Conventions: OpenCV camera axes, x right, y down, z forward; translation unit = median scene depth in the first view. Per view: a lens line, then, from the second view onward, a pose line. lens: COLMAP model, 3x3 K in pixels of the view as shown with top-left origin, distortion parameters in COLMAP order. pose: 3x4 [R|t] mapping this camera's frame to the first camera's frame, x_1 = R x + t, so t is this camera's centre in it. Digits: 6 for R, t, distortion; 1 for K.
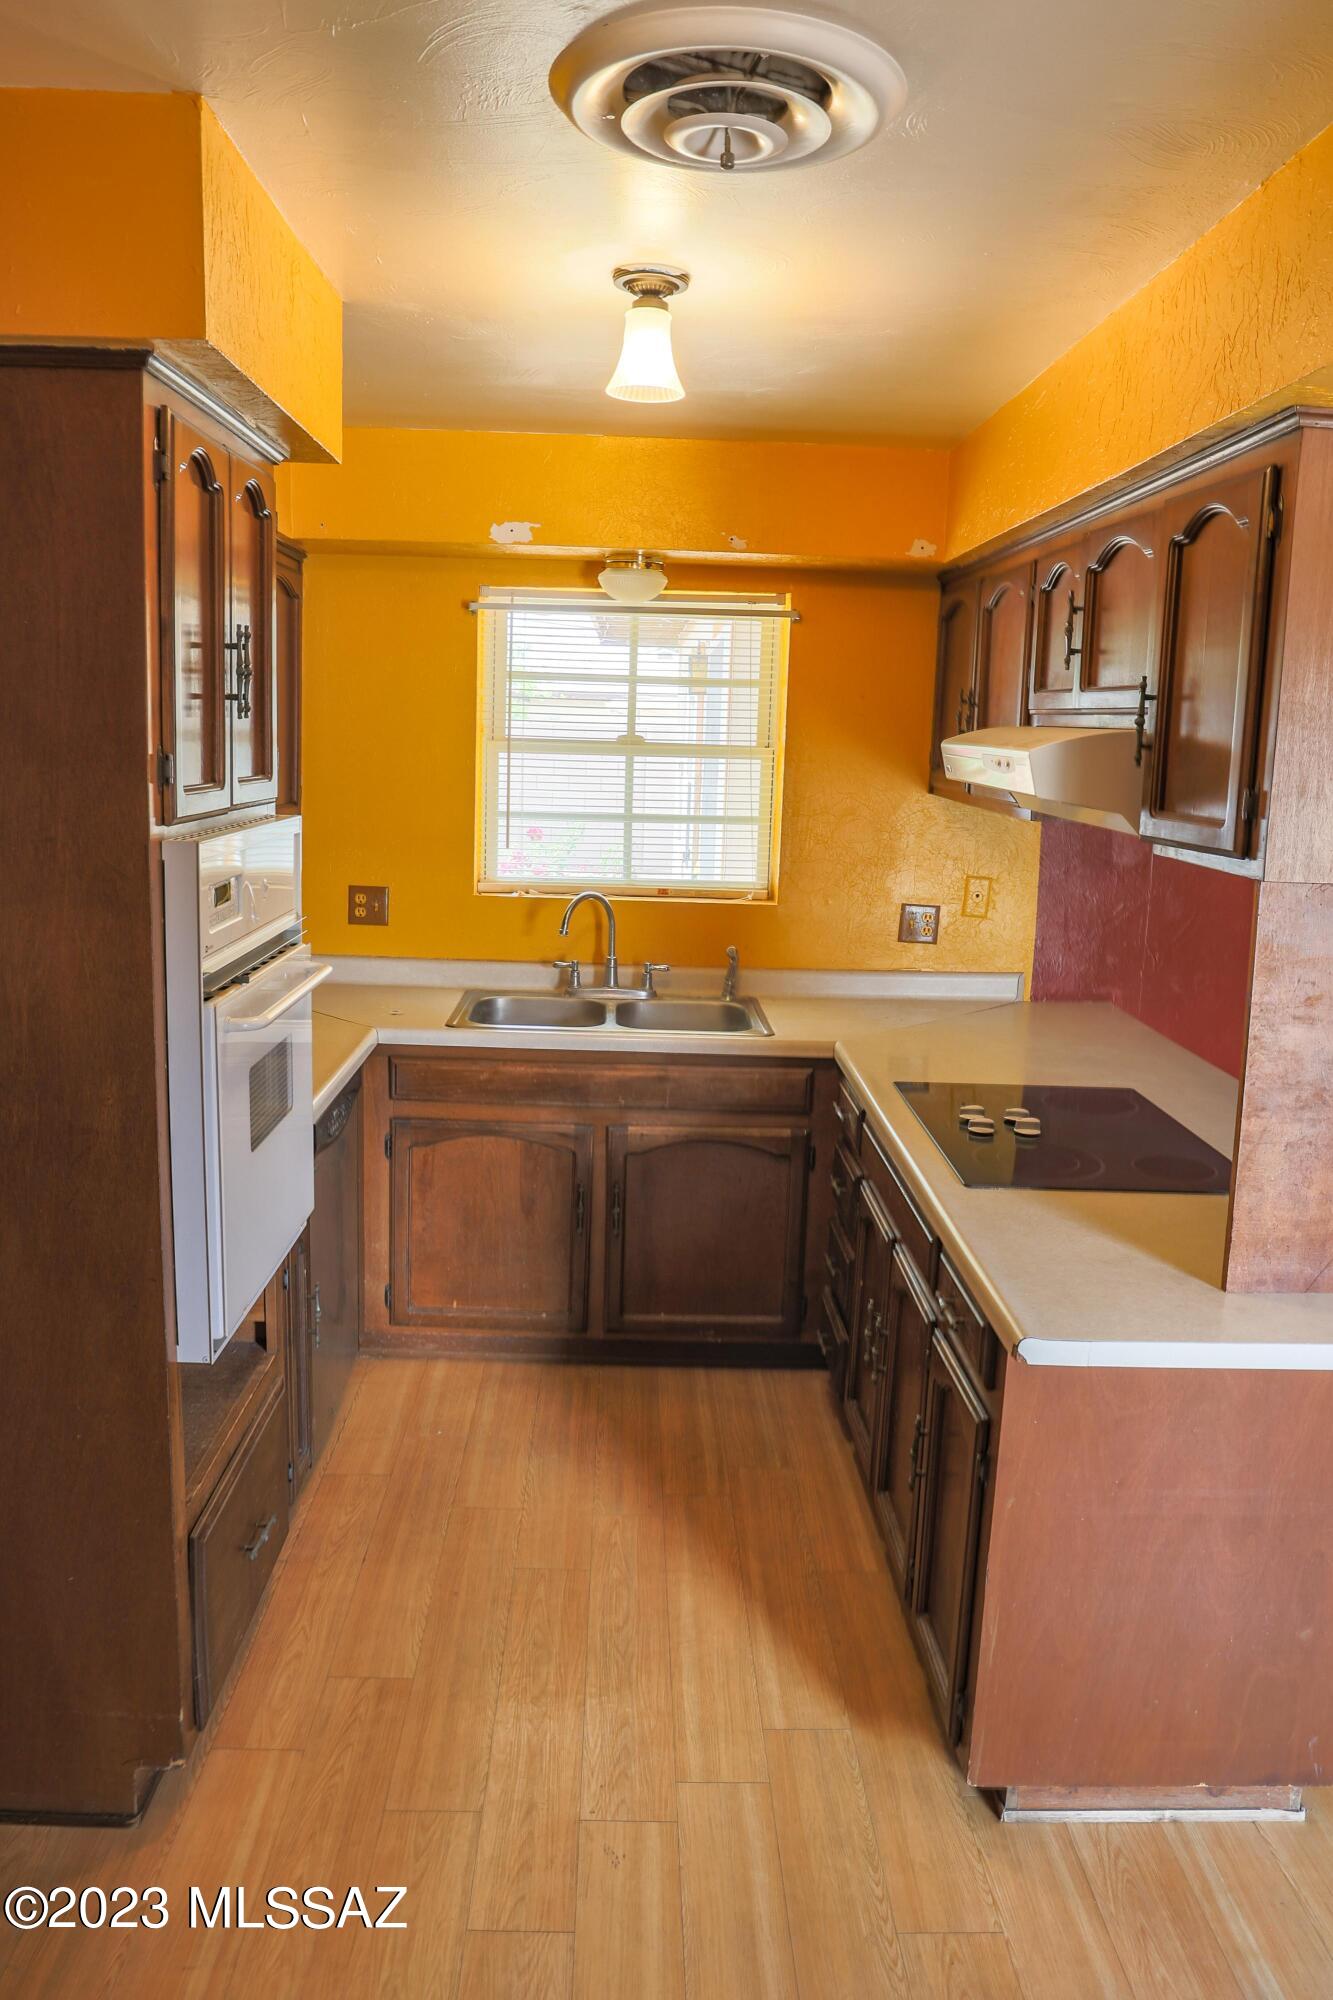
lens RADIAL K [[1454.0, 0, 665.9], [0, 1454.0, 985.3], [0, 0, 1]] dist [-0.047741, 0.001281]
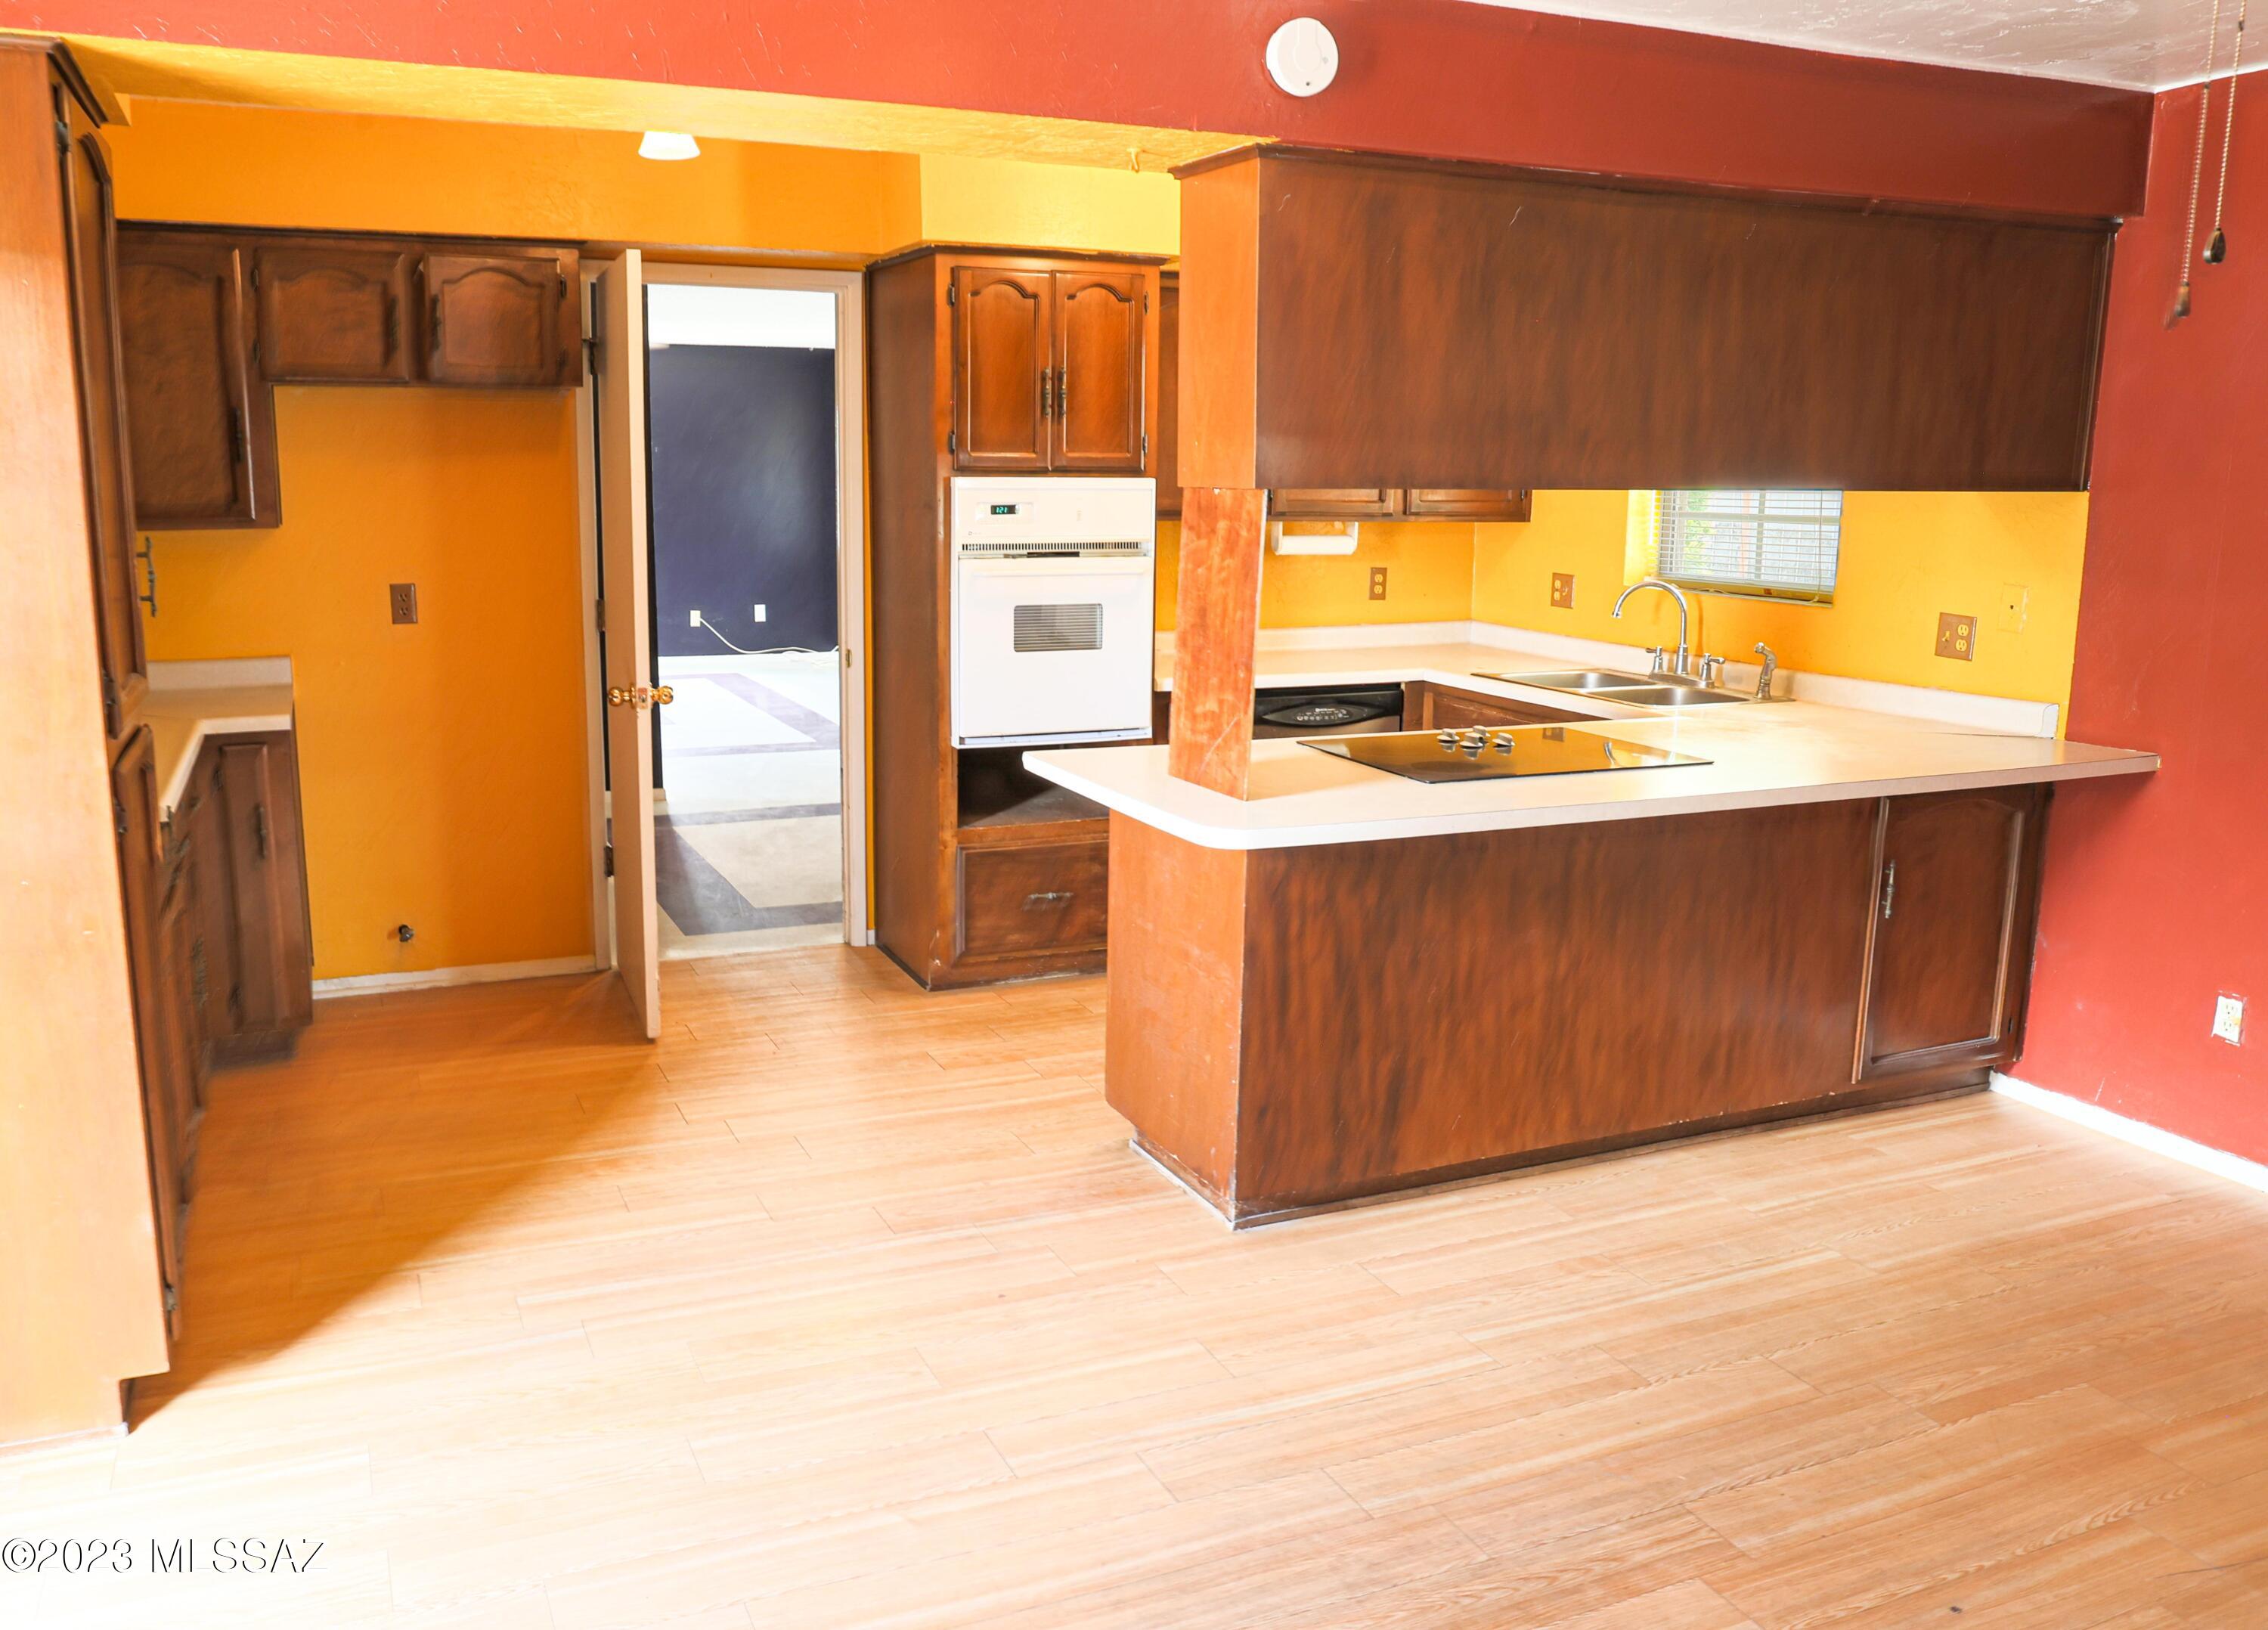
lens RADIAL K [[1780.4, 0, 1074.4], [0, 1780.4, 817.2], [0, 0, 1]] dist [-0.099682, 0.075654]
pose [[0.373214, 0.150062, -0.915529, 0.970670], [-0.156539, 0.982869, 0.097287, 0.047080], [0.914443, 0.107008, 0.390311, 0.109914]]
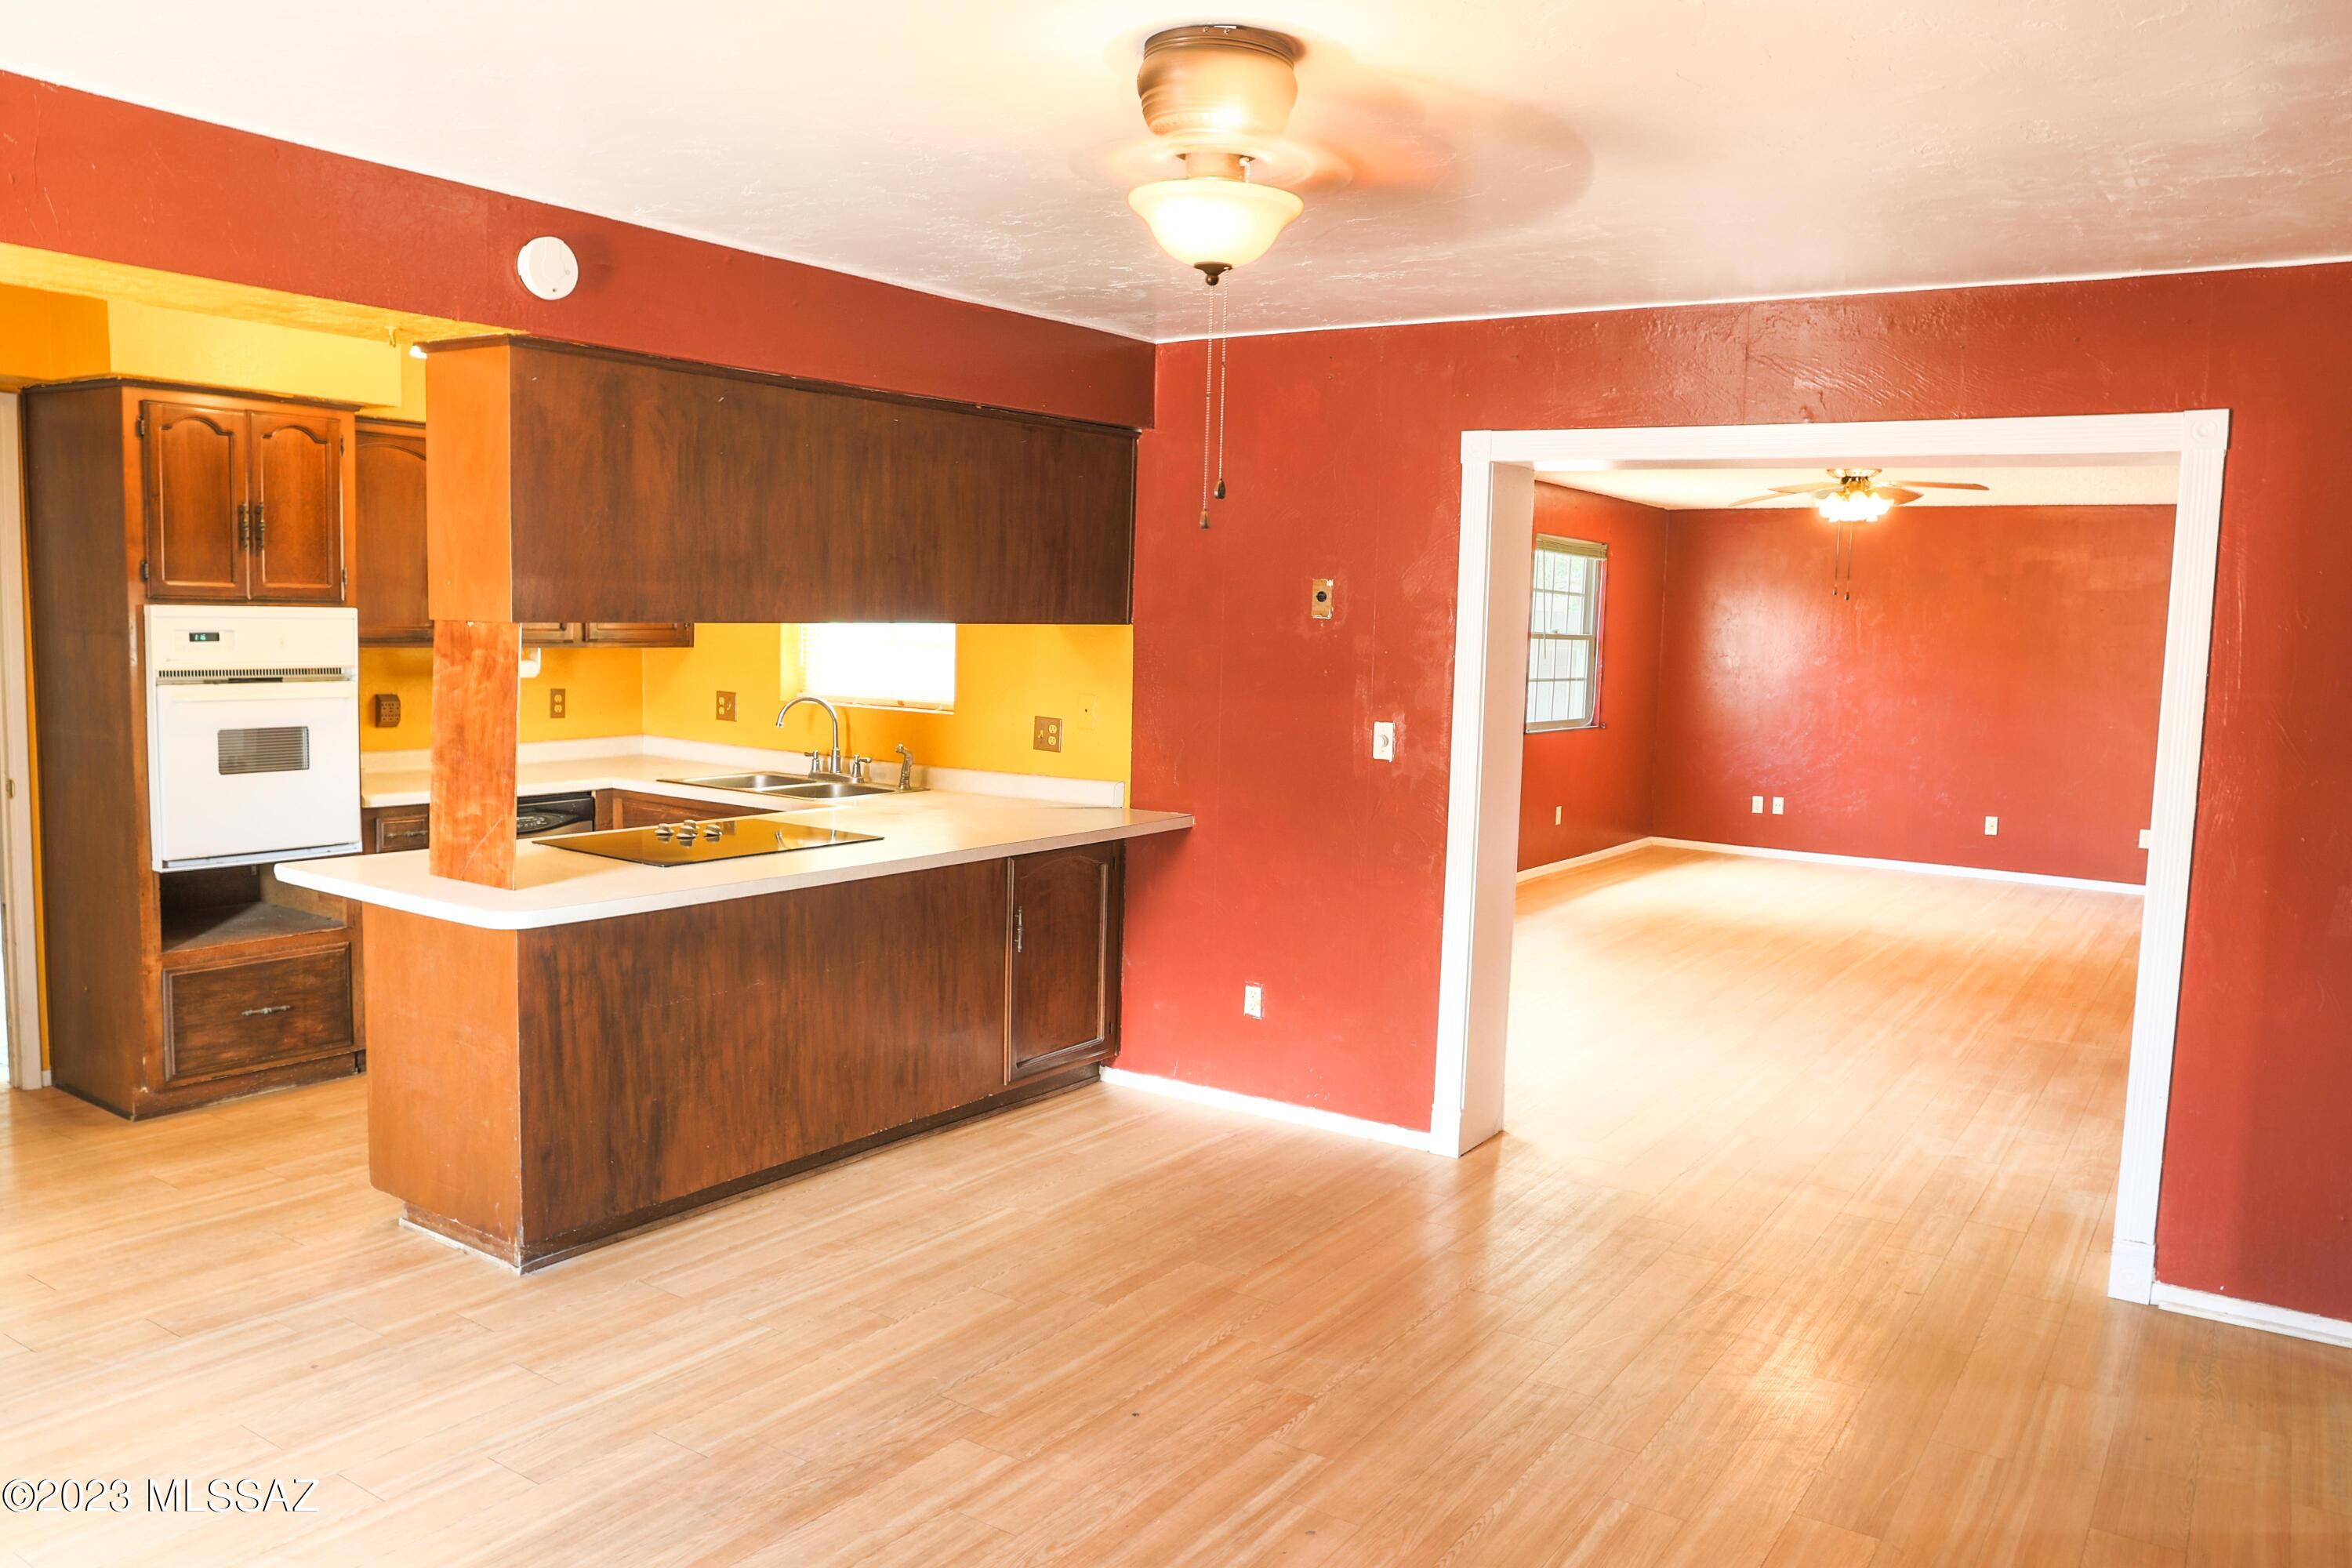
lens RADIAL K [[1709.9, 0, 1178.6], [0, 1709.9, 783.1], [0, 0, 1]] dist [-0.047741, 0.001281]
pose [[0.812416, 0.048734, -0.581038, 1.056101], [-0.102783, 0.992866, -0.060437, 0.068325], [0.573947, 0.108820, 0.811630, -0.032986]]
